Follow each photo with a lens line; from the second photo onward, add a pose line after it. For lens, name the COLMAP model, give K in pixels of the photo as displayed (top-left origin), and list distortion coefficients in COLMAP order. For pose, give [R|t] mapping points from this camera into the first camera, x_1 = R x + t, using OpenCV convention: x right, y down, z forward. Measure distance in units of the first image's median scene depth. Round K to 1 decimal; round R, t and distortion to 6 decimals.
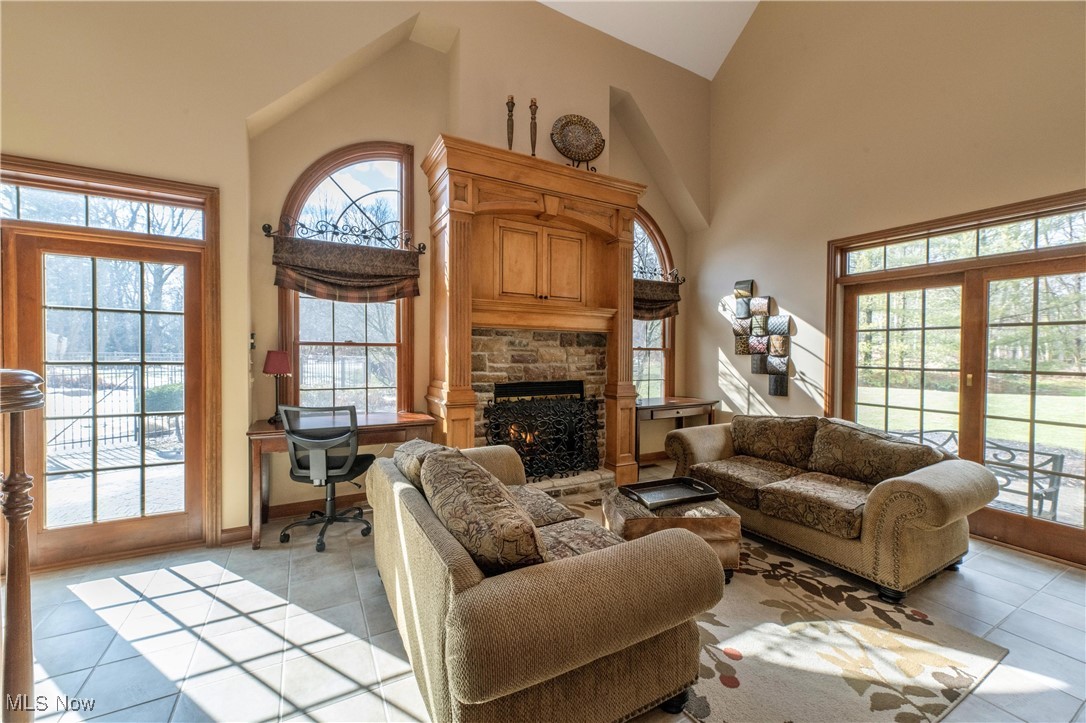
lens RADIAL K [[431.8, 0, 559.1], [0, 431.8, 356.5], [0, 0, 1]] dist [-0.001352, -0.000057]
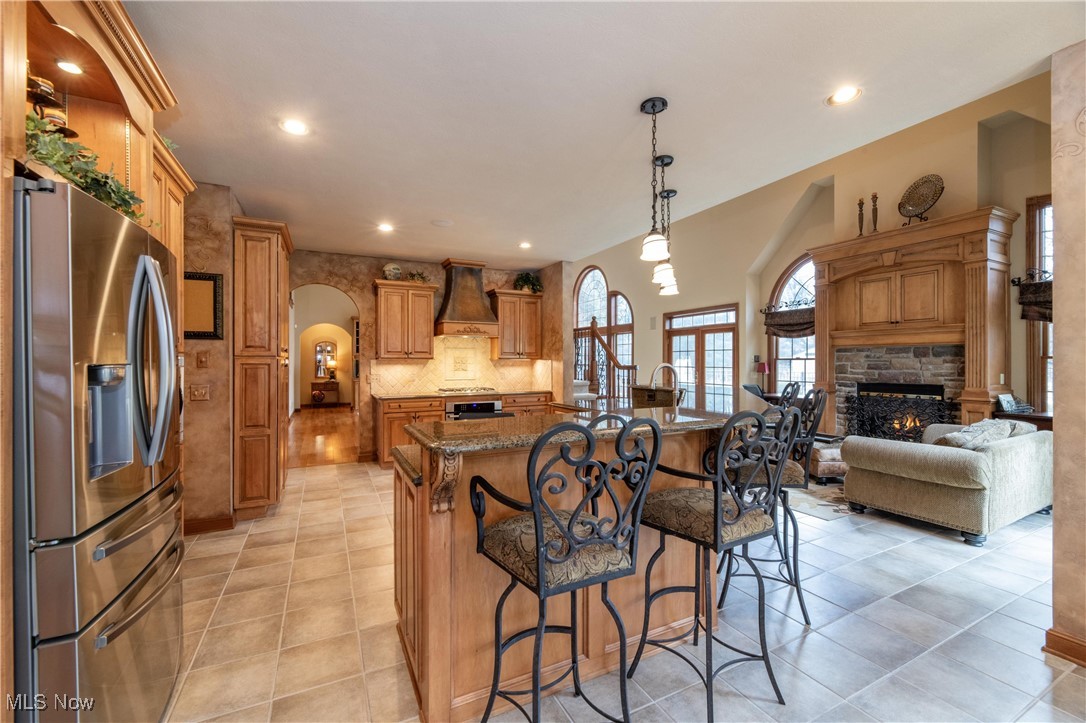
lens RADIAL K [[451.1, 0, 536.6], [0, 451.1, 361.0], [0, 0, 1]] dist [-0.001084, 0.000018]
pose [[-0.059801, -0.012500, -0.998132, 1.555337], [-0.010808, 0.999871, -0.011874, 0.017531], [0.998152, 0.010078, -0.059929, -0.067835]]
